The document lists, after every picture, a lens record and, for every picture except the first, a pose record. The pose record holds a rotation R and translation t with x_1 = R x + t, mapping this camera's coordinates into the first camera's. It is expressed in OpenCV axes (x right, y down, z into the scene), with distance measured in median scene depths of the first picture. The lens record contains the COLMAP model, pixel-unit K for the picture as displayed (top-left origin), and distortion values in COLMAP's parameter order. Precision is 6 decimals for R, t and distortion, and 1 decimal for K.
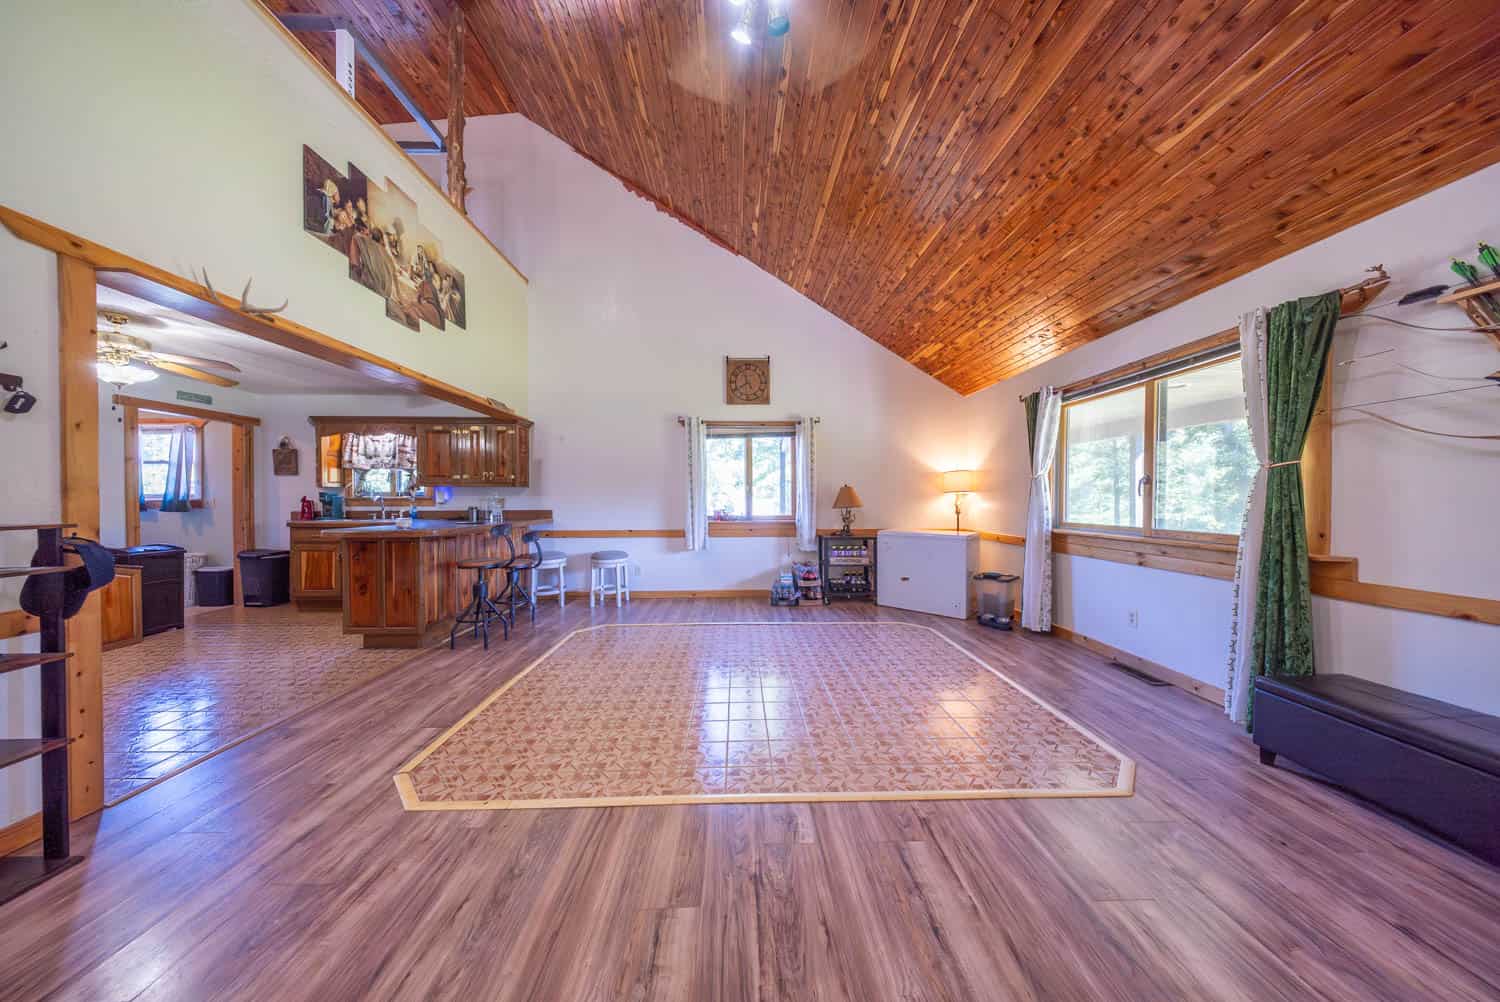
lens RADIAL K [[440.7, 0, 748.1], [0, 440.7, 502.1], [0, 0, 1]] dist [0.007720, -0.002900]
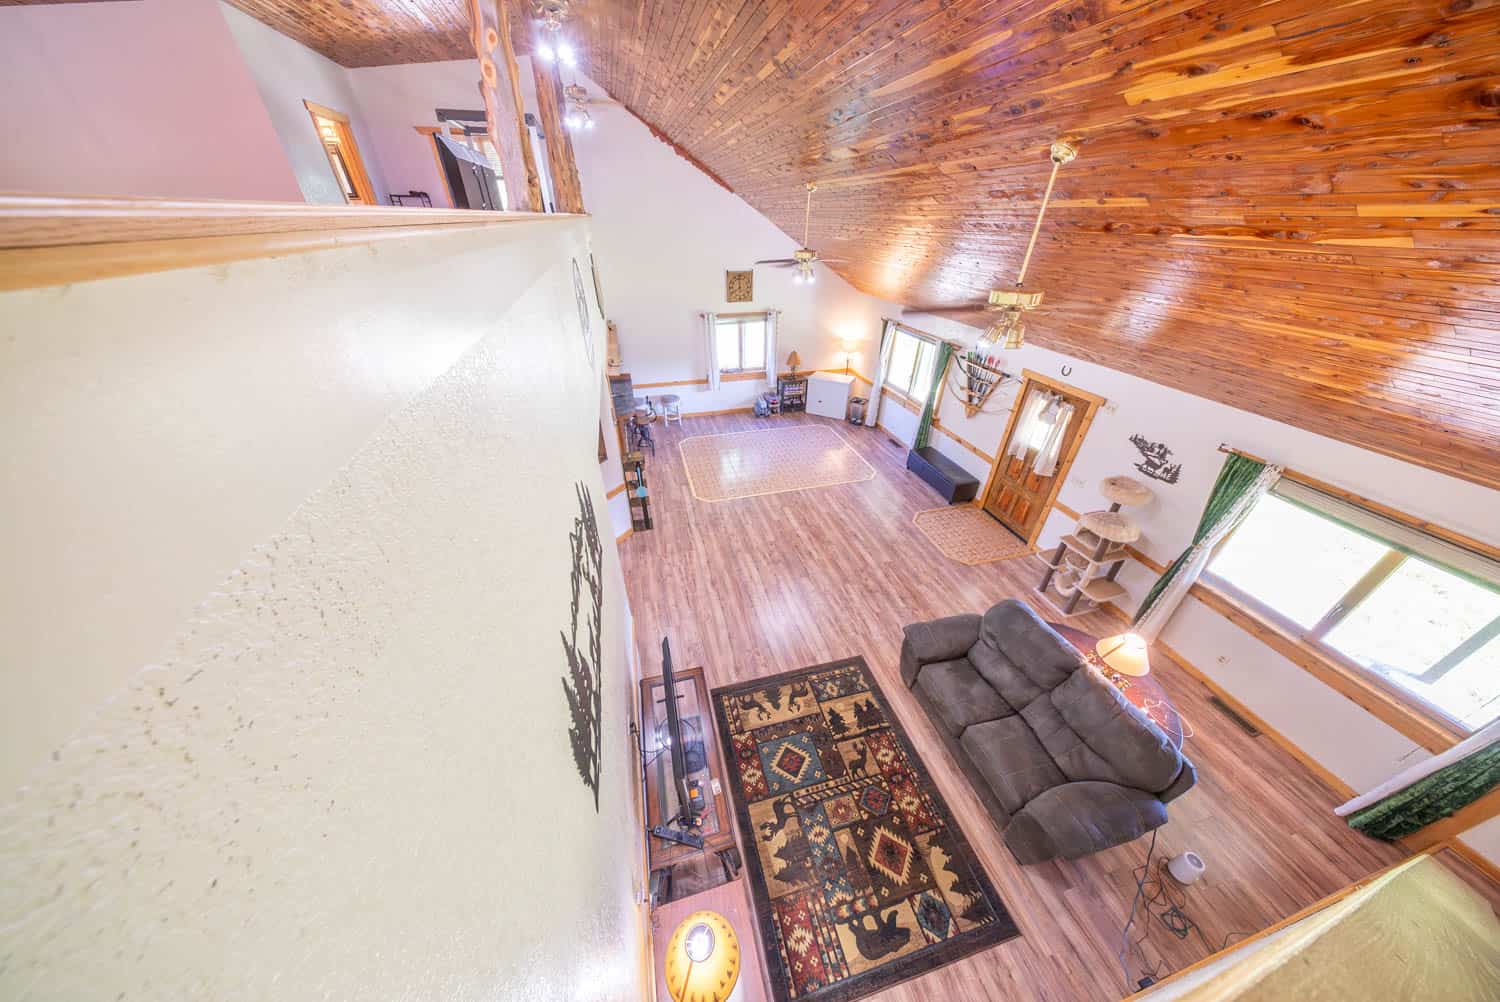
lens RADIAL K [[440.7, 0, 748.1], [0, 440.7, 502.1], [0, 0, 1]] dist [0.007720, -0.002900]
pose [[0.972895, -0.122689, 0.196019, -0.415044], [-0.002539, 0.841936, 0.539571, -0.514100], [-0.231235, -0.525443, 0.818804, -0.826256]]
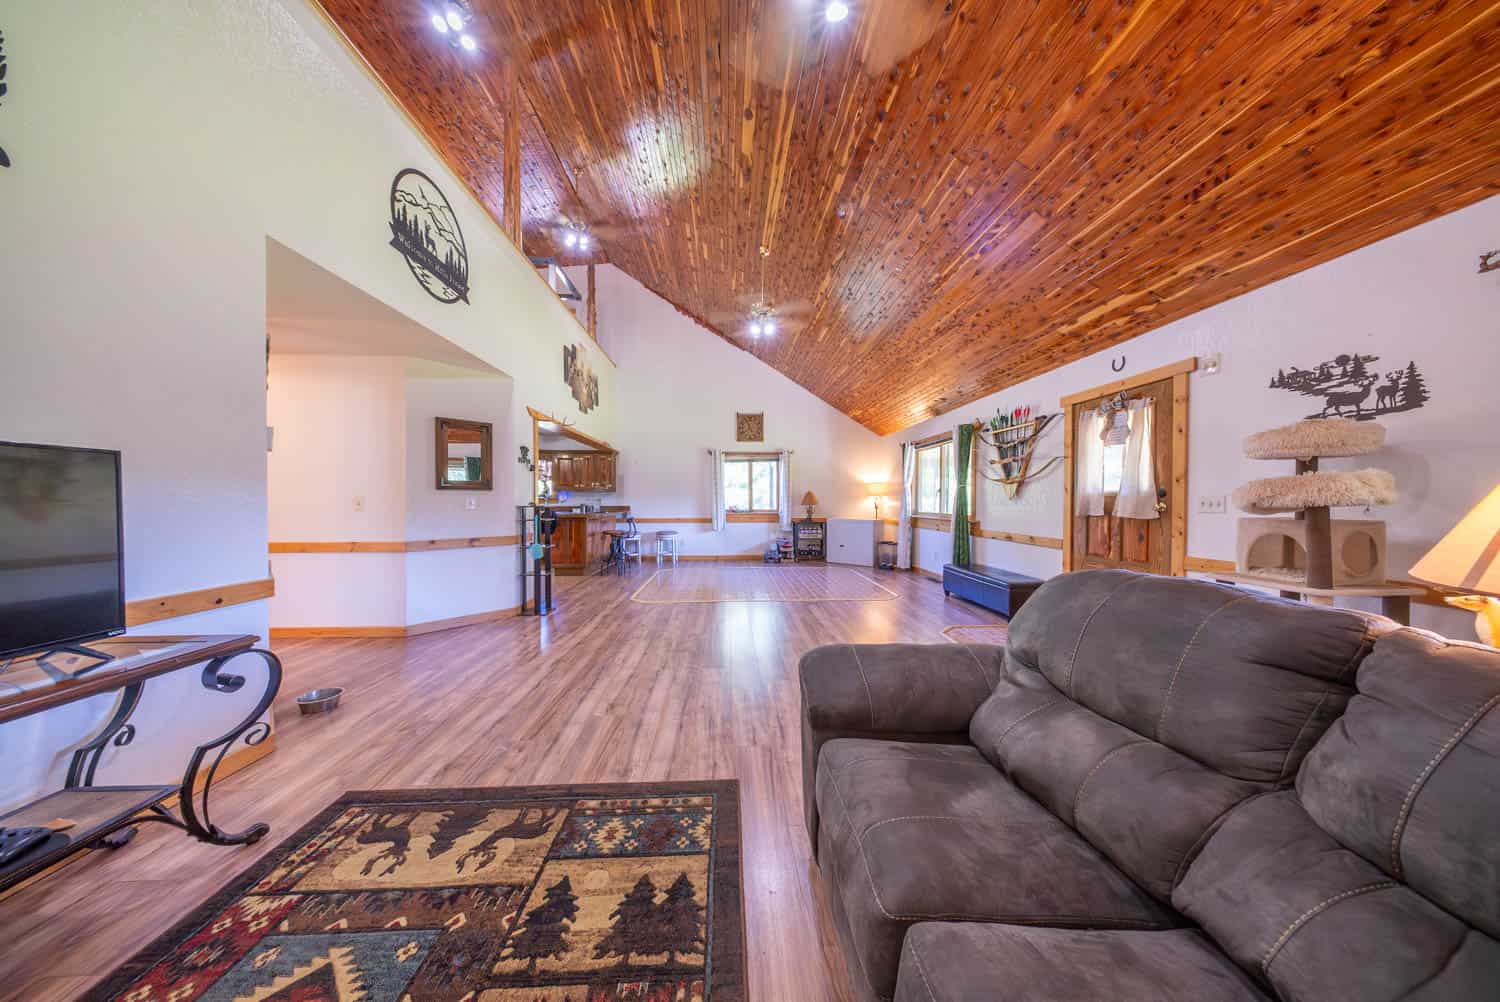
lens RADIAL K [[440.7, 0, 748.1], [0, 440.7, 502.1], [0, 0, 1]] dist [0.007720, -0.002900]
pose [[0.999702, 0.002236, 0.024305, -0.050108], [-0.002173, 0.999994, -0.002640, 0.007703], [-0.024311, 0.002586, 0.999701, -0.674688]]
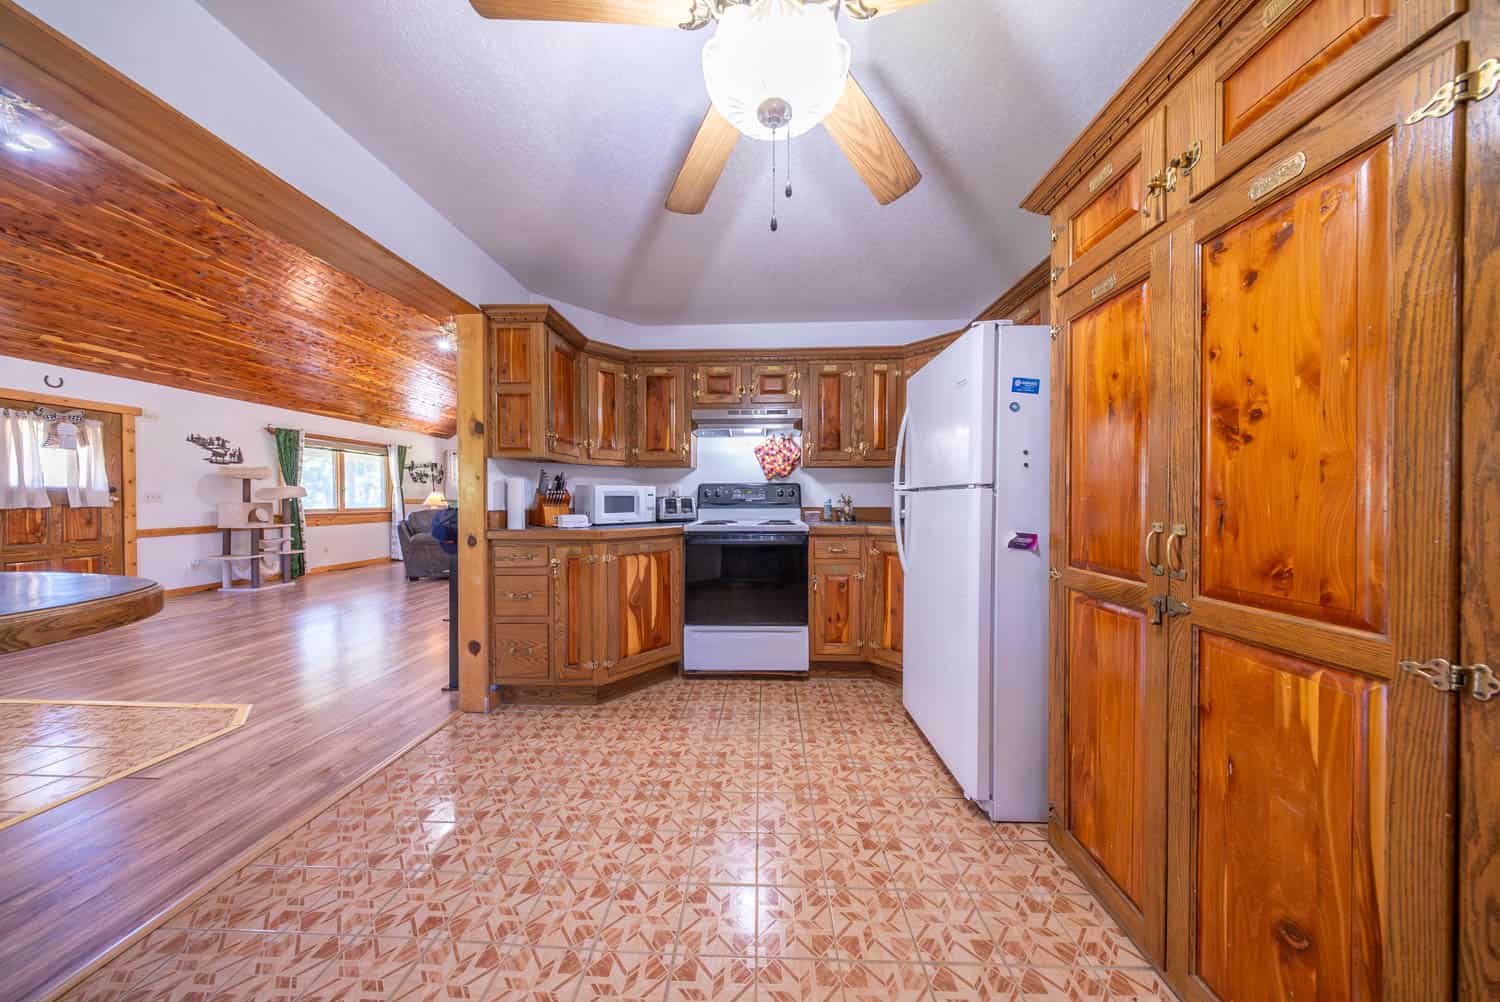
lens RADIAL K [[440.7, 0, 748.1], [0, 440.7, 502.1], [0, 0, 1]] dist [0.007720, -0.002900]
pose [[-0.997987, 0.003488, 0.063326, -0.834752], [0.004380, 0.999893, 0.013939, 0.011151], [-0.063271, 0.014189, -0.997896, 0.783502]]
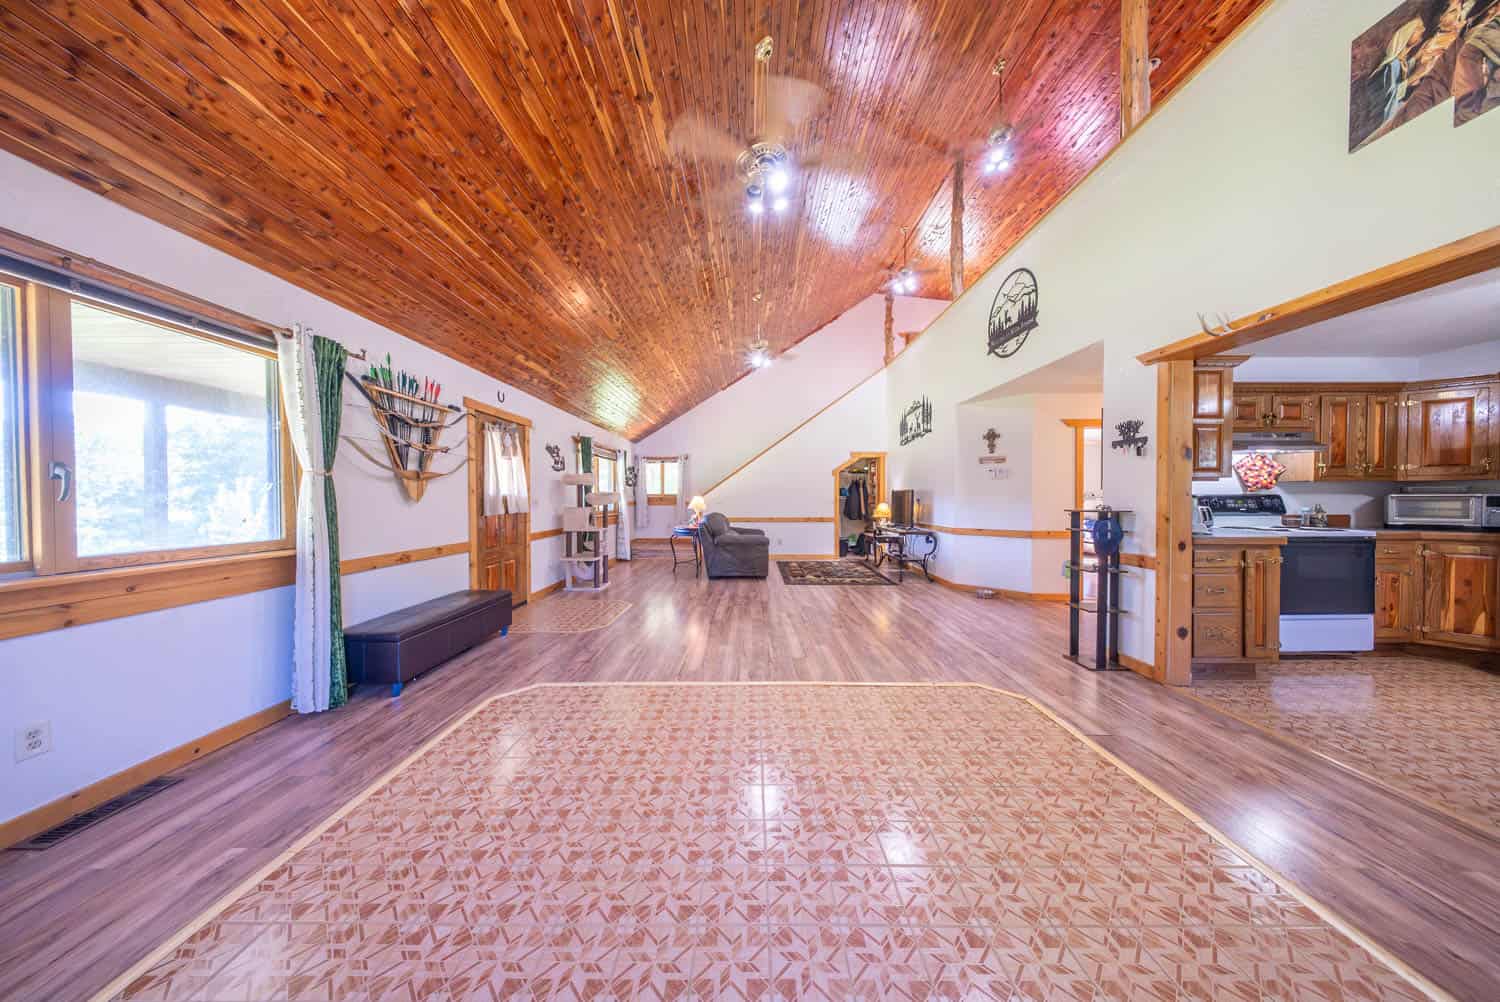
lens RADIAL K [[440.7, 0, 748.1], [0, 440.7, 502.1], [0, 0, 1]] dist [0.007720, -0.002900]
pose [[-0.999578, 0.002870, 0.028892, 0.018003], [0.003376, 0.999842, 0.017476, -0.010418], [-0.028837, 0.017567, -0.999430, 0.921247]]
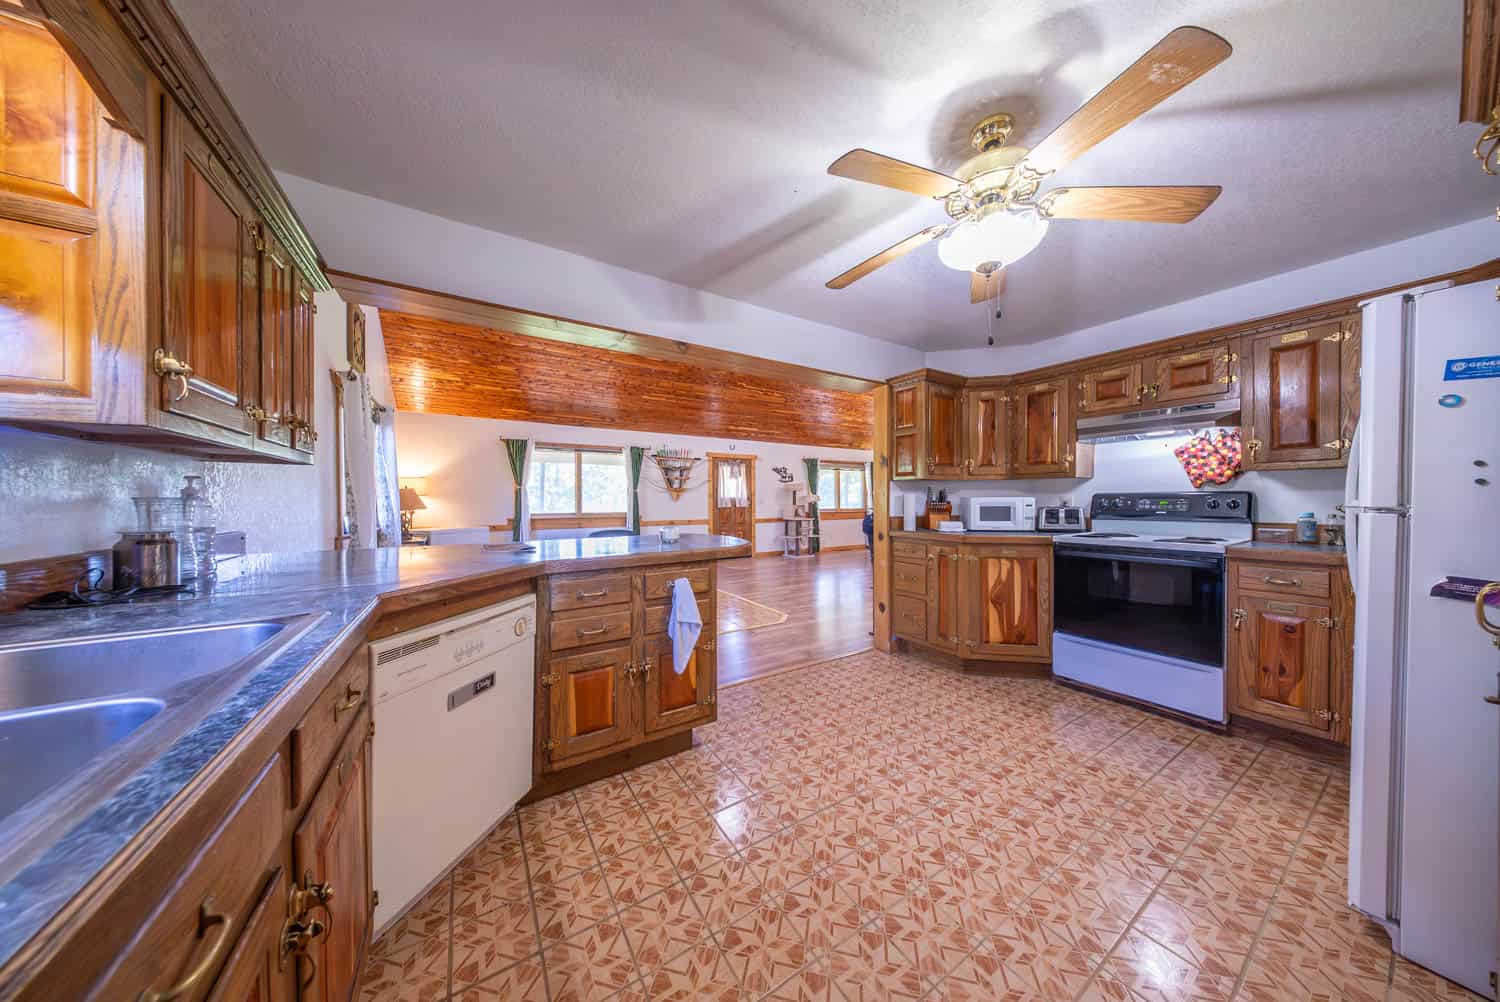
lens RADIAL K [[440.7, 0, 748.1], [0, 440.7, 502.1], [0, 0, 1]] dist [0.007720, -0.002900]
pose [[-0.513182, -0.000784, 0.858279, -1.006009], [0.010055, 0.999925, 0.006925, -0.004257], [-0.858221, 0.012184, -0.513136, 0.876482]]
